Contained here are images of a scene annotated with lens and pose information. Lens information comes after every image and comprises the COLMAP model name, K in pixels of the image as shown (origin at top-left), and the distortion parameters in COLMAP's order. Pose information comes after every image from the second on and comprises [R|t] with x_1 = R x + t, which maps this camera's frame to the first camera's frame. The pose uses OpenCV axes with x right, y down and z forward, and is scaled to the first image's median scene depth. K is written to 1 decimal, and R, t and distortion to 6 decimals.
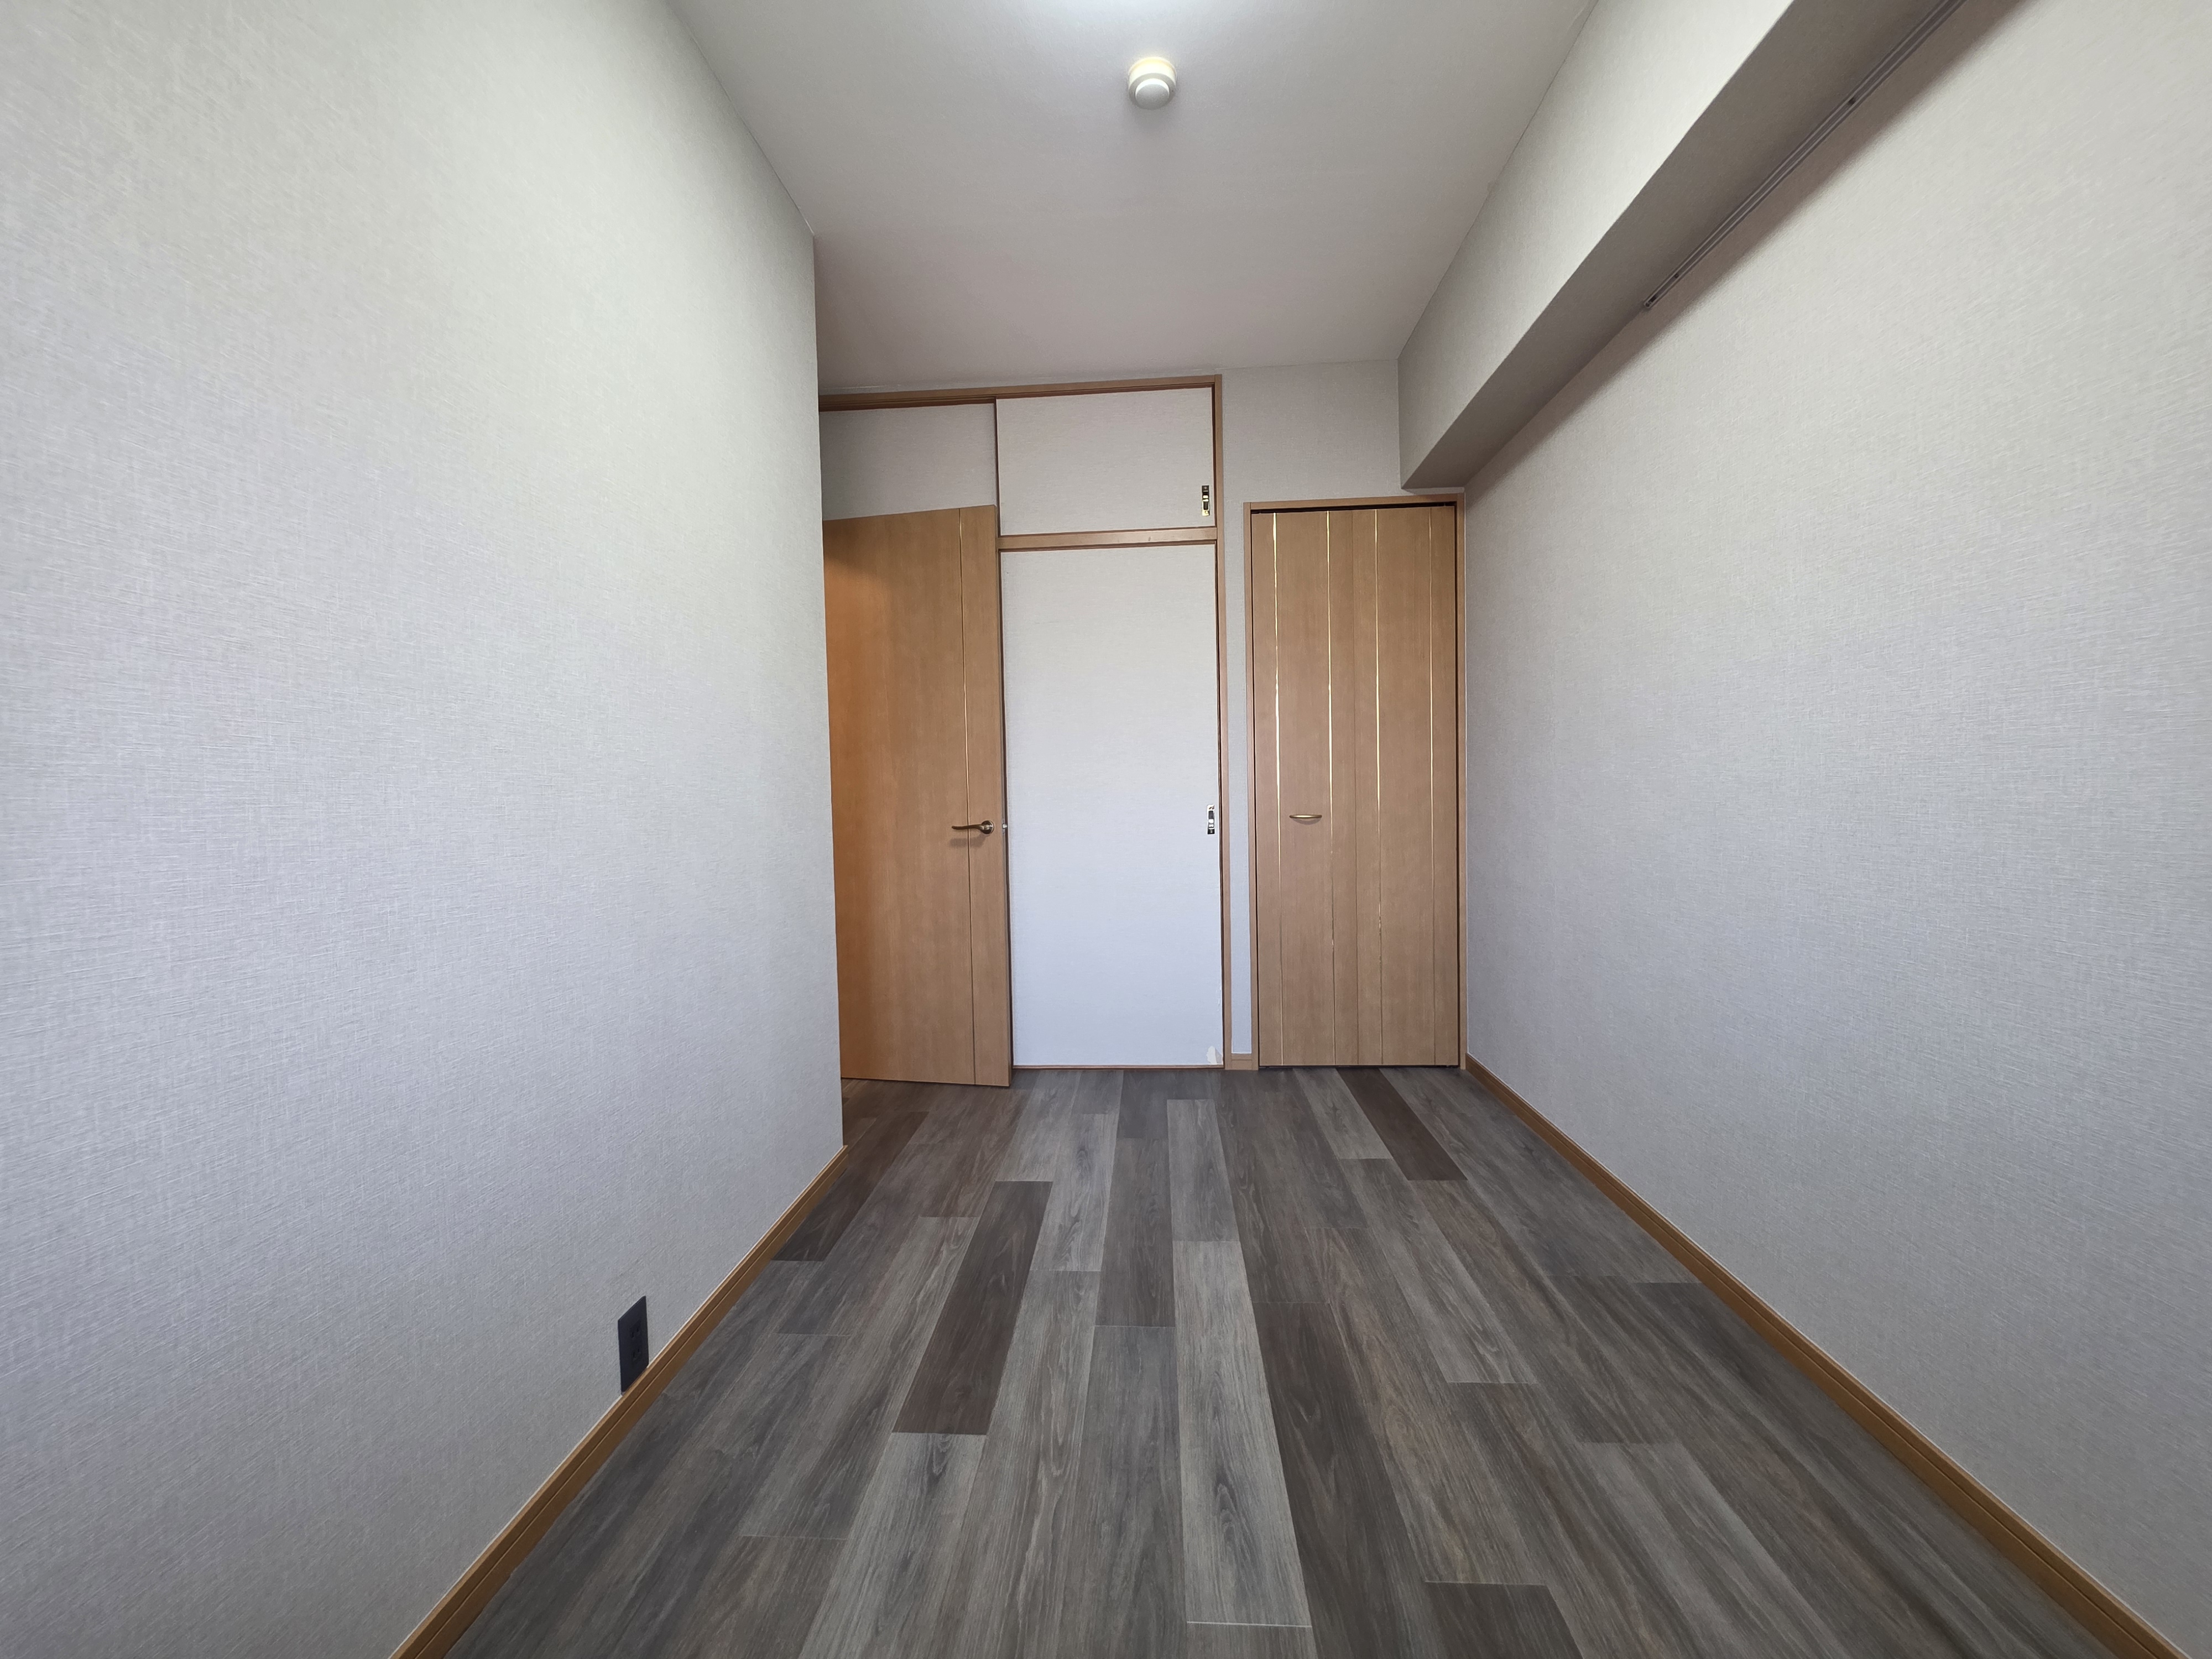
lens RADIAL K [[884.2, 0, 1106.5], [0, 884.2, 828.3], [0, 0, 1]] dist [0.000660, 0.000163]
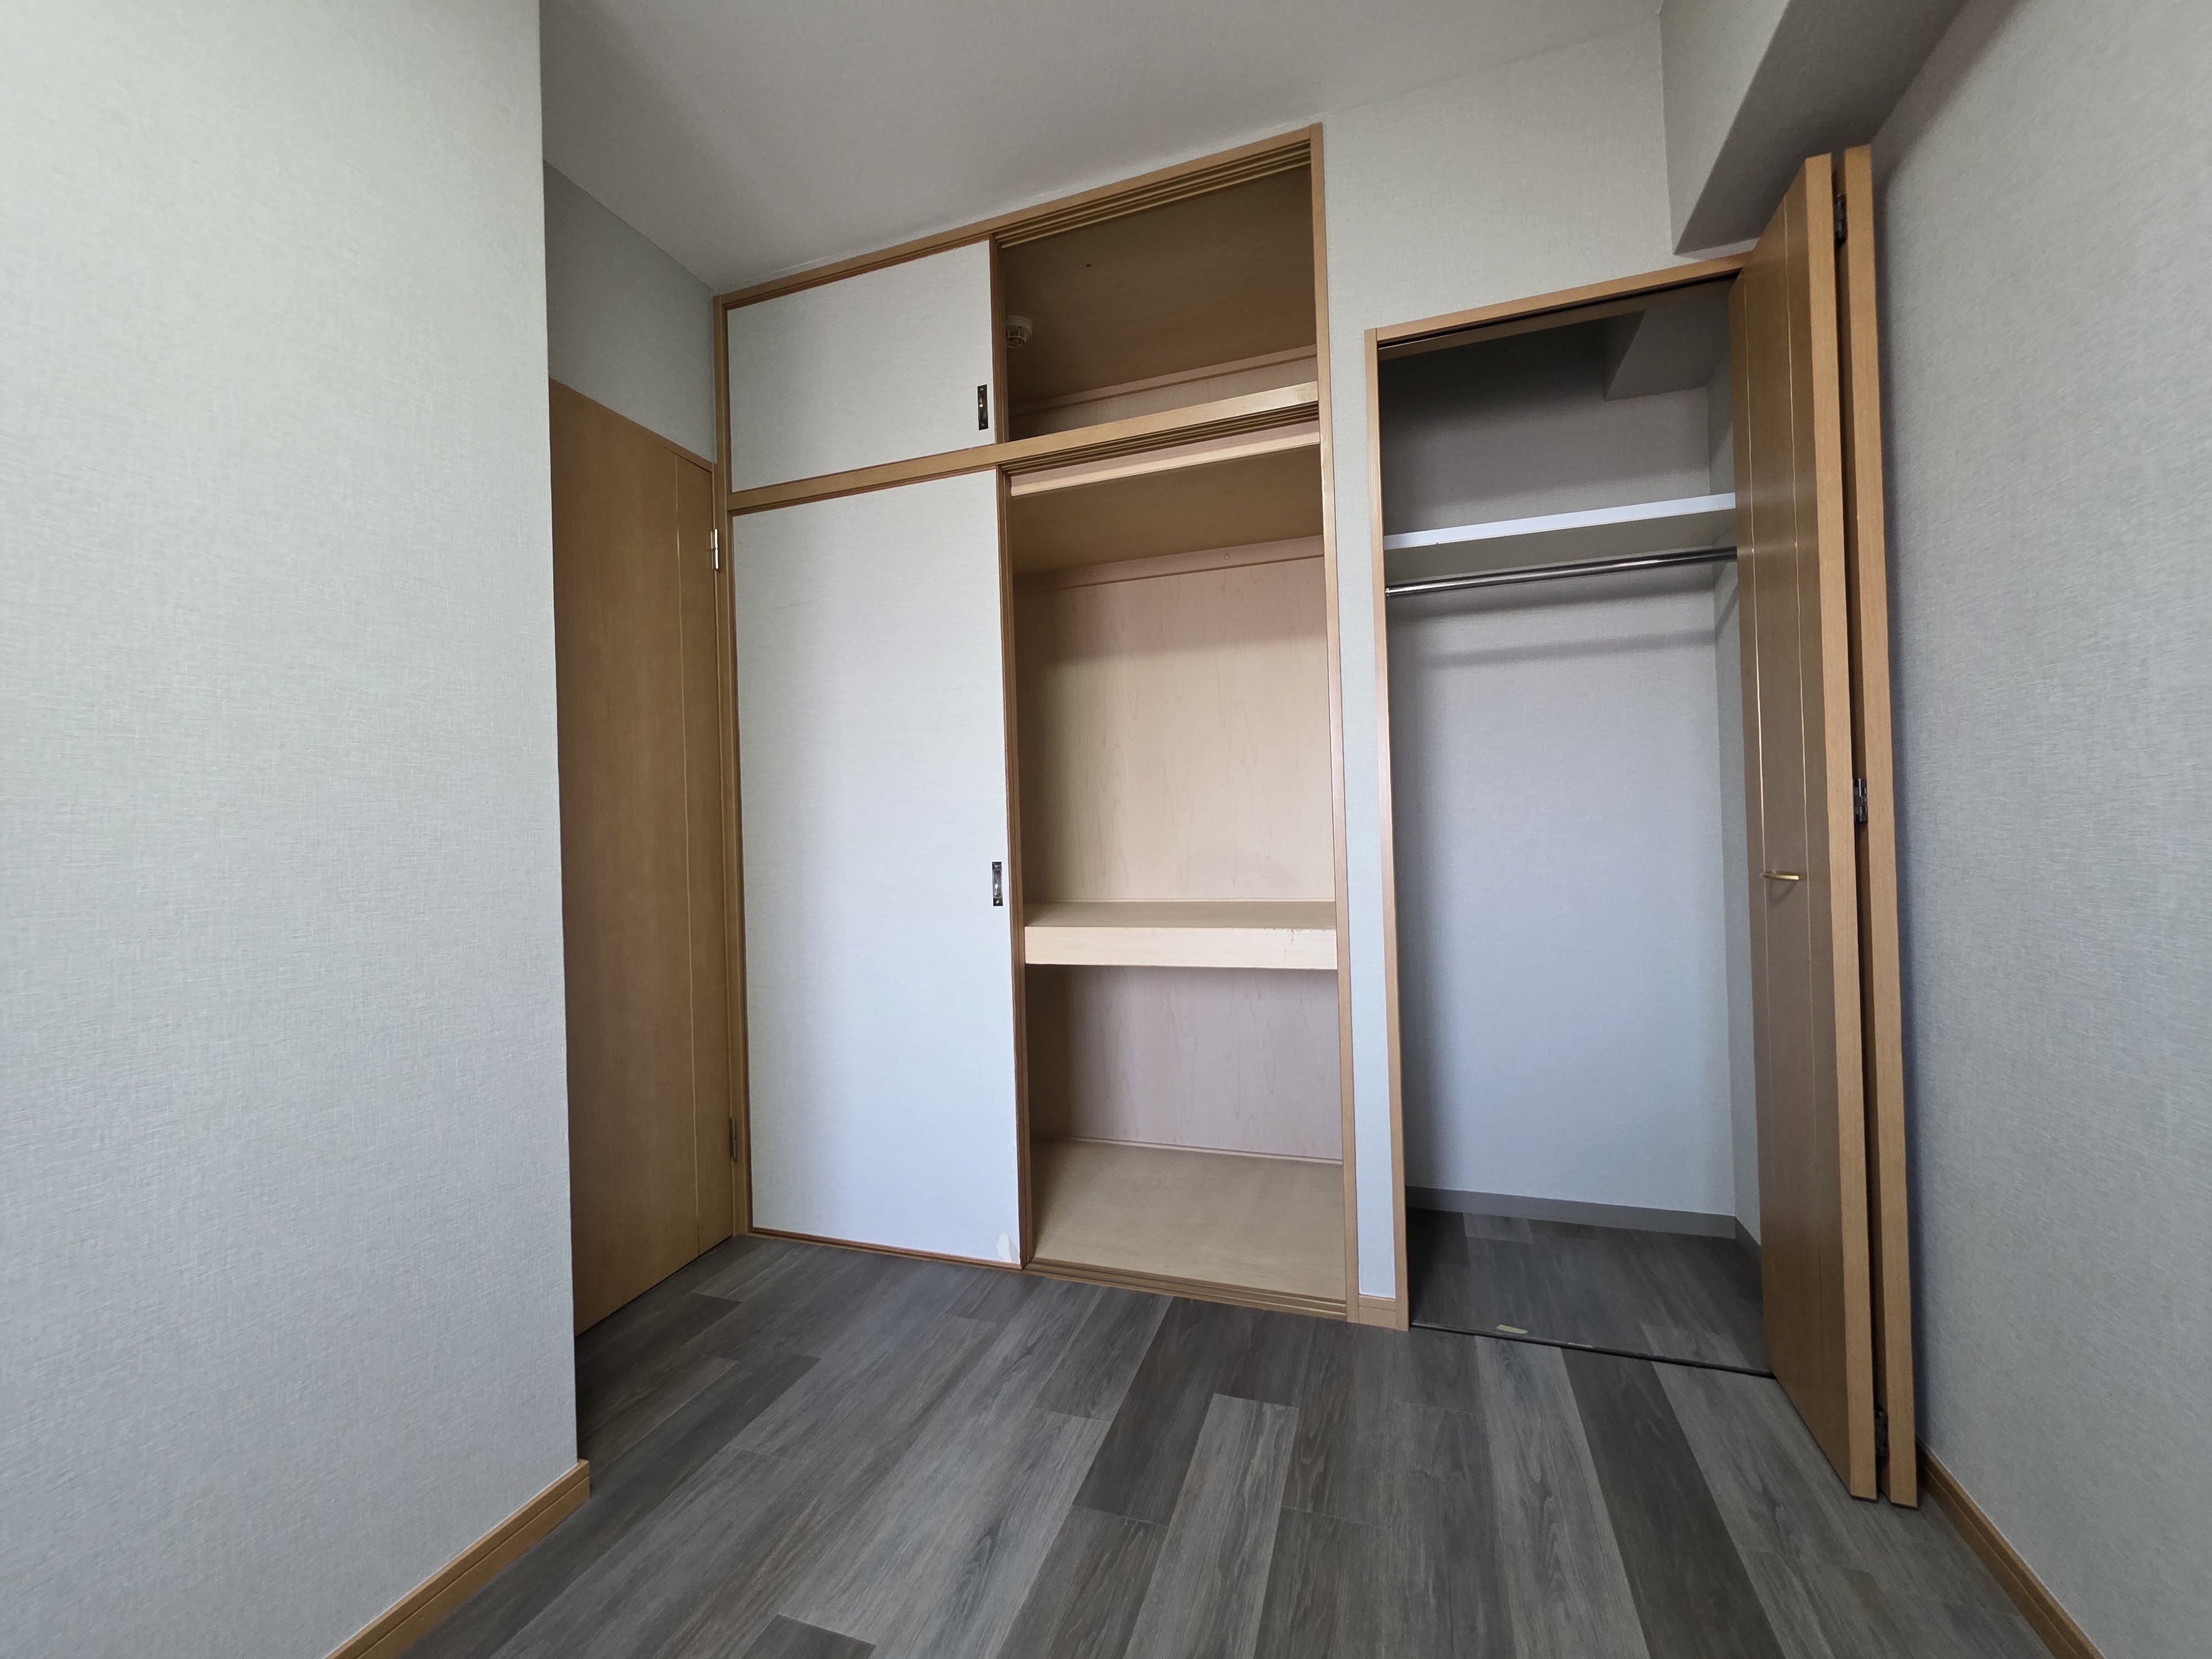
lens RADIAL K [[884.2, 0, 1109.2], [0, 884.2, 826.9], [0, 0, 1]] dist [0.000660, 0.000163]
pose [[0.964603, -0.007094, -0.263612, 0.224688], [-0.004447, 0.999058, -0.043156, -0.030309], [0.263670, 0.042800, 0.963663, 0.644164]]
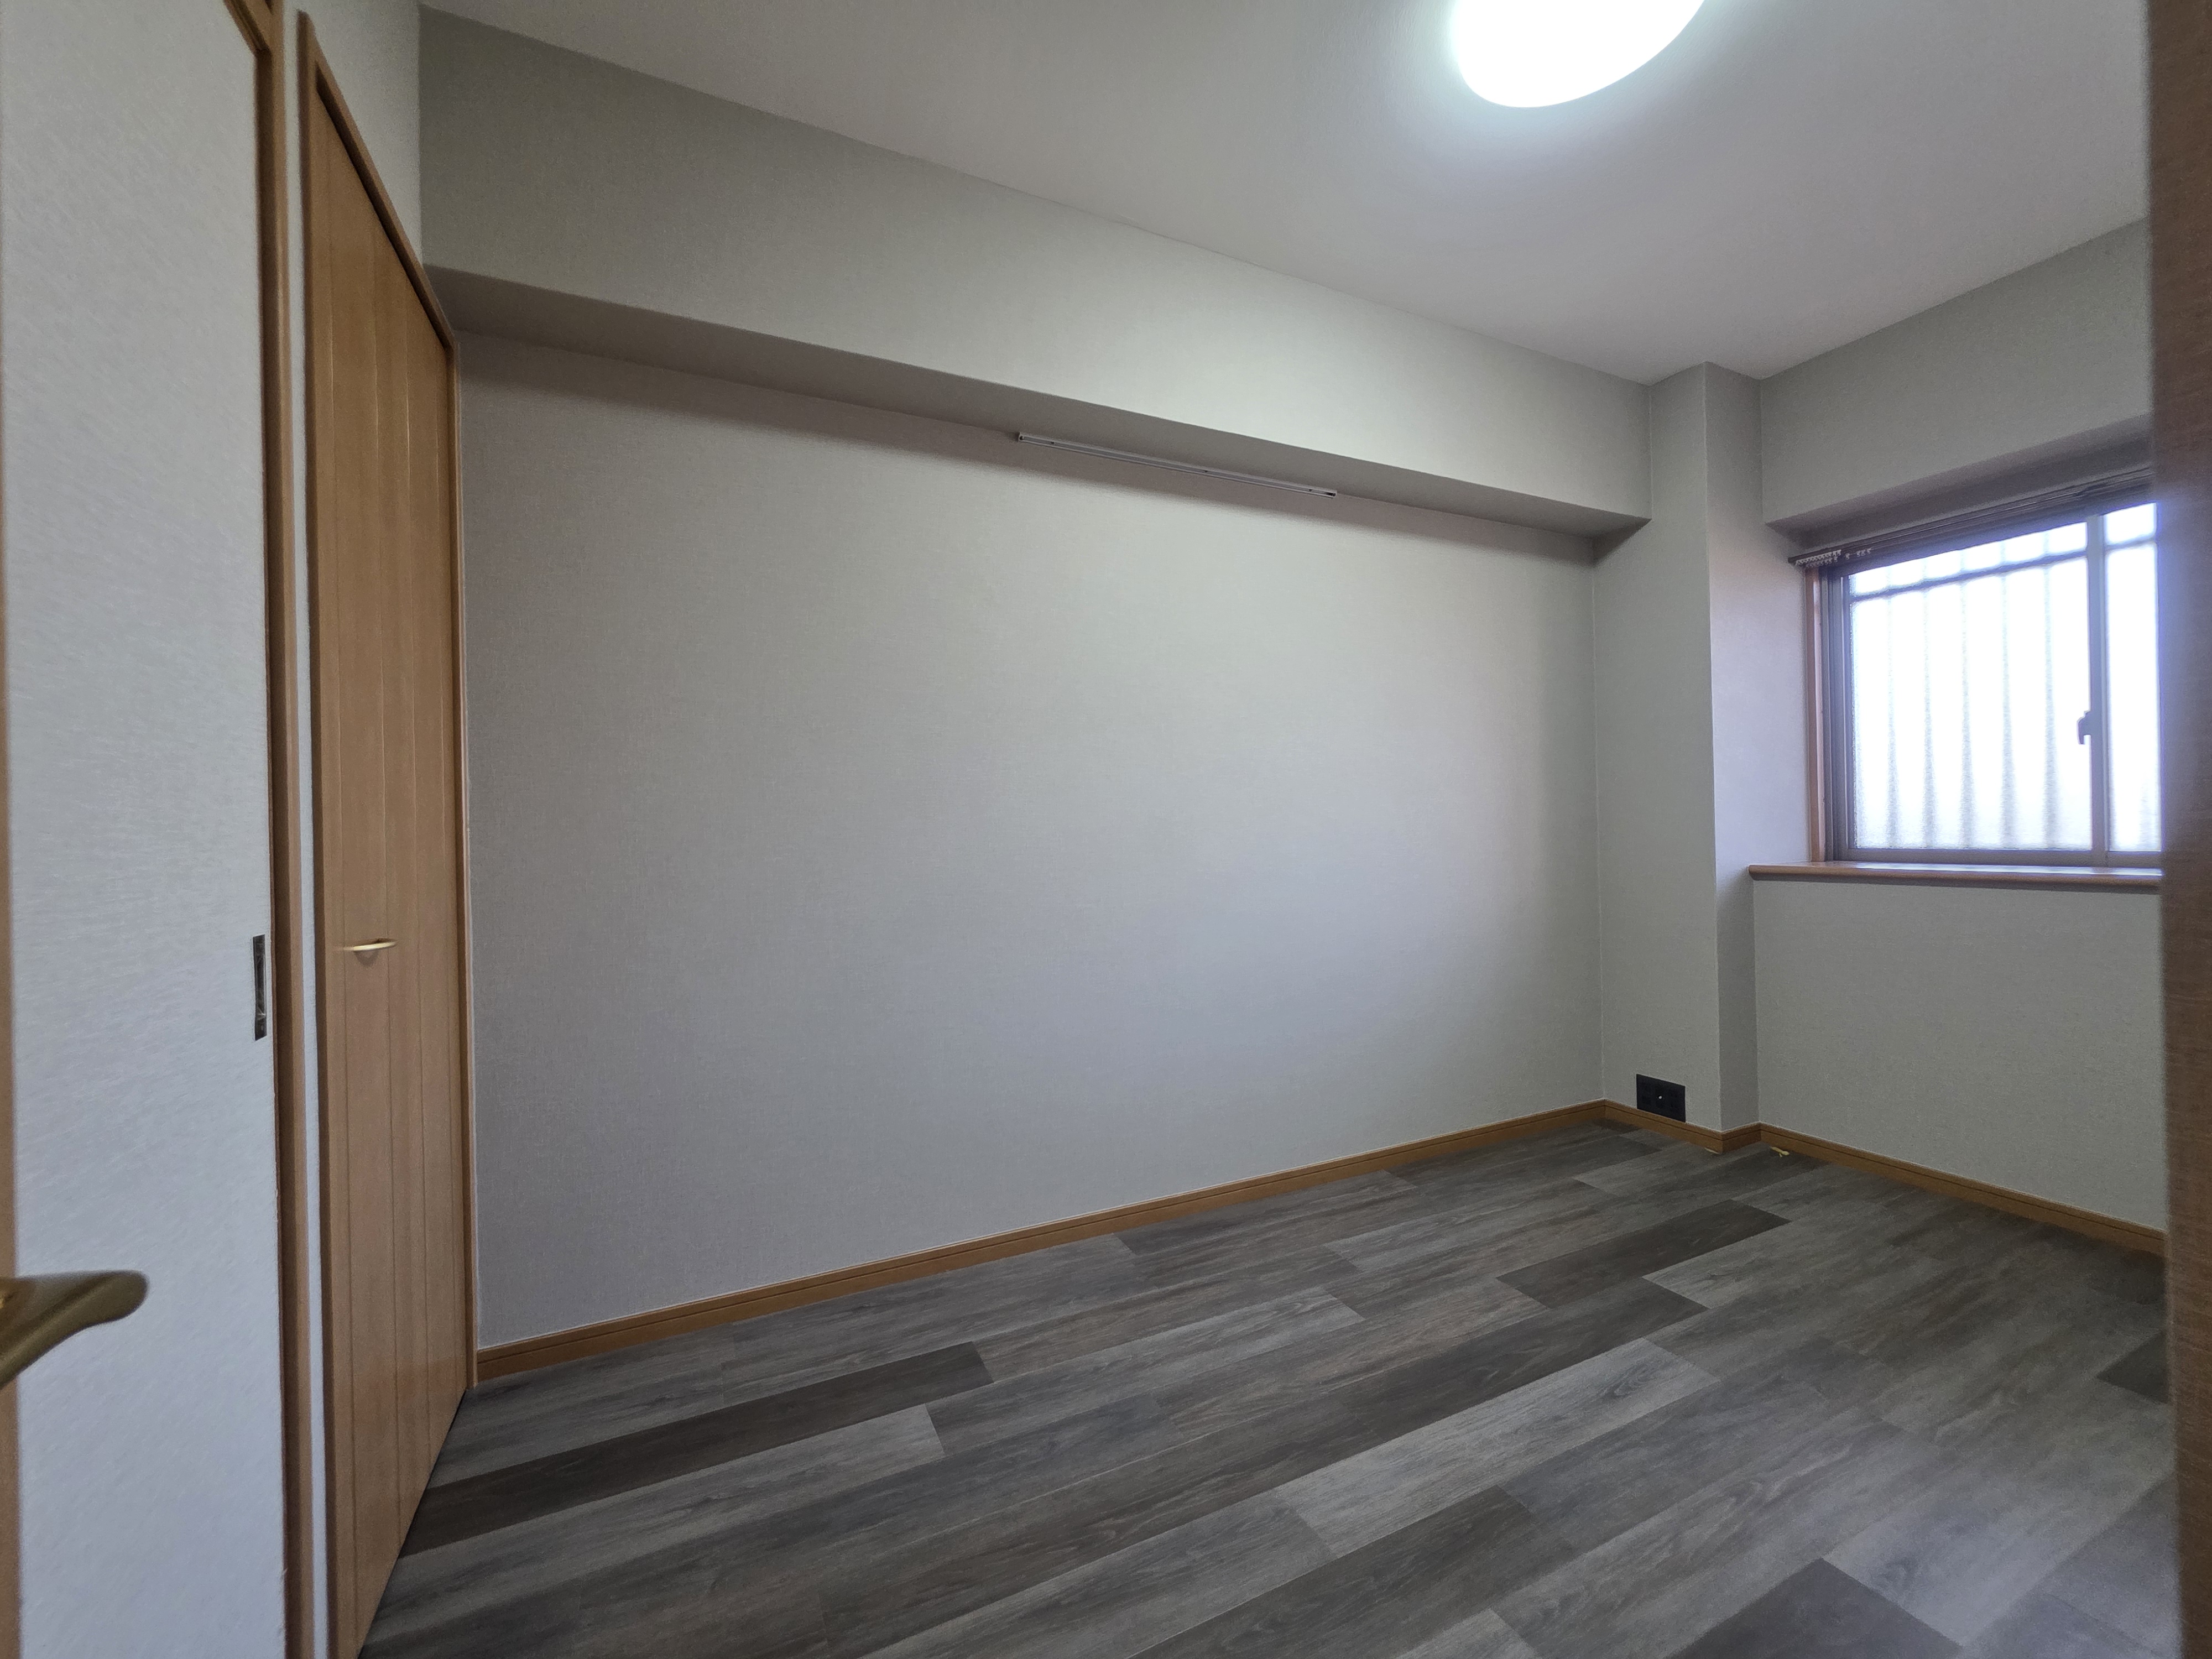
lens RADIAL K [[884.2, 0, 1092.7], [0, 884.2, 822.8], [0, 0, 1]] dist [0.000660, 0.000163]
pose [[-0.474900, 0.036448, 0.879285, -0.426941], [0.063307, 0.997968, -0.007176, -0.072328], [-0.877760, 0.052257, -0.476242, 1.441205]]
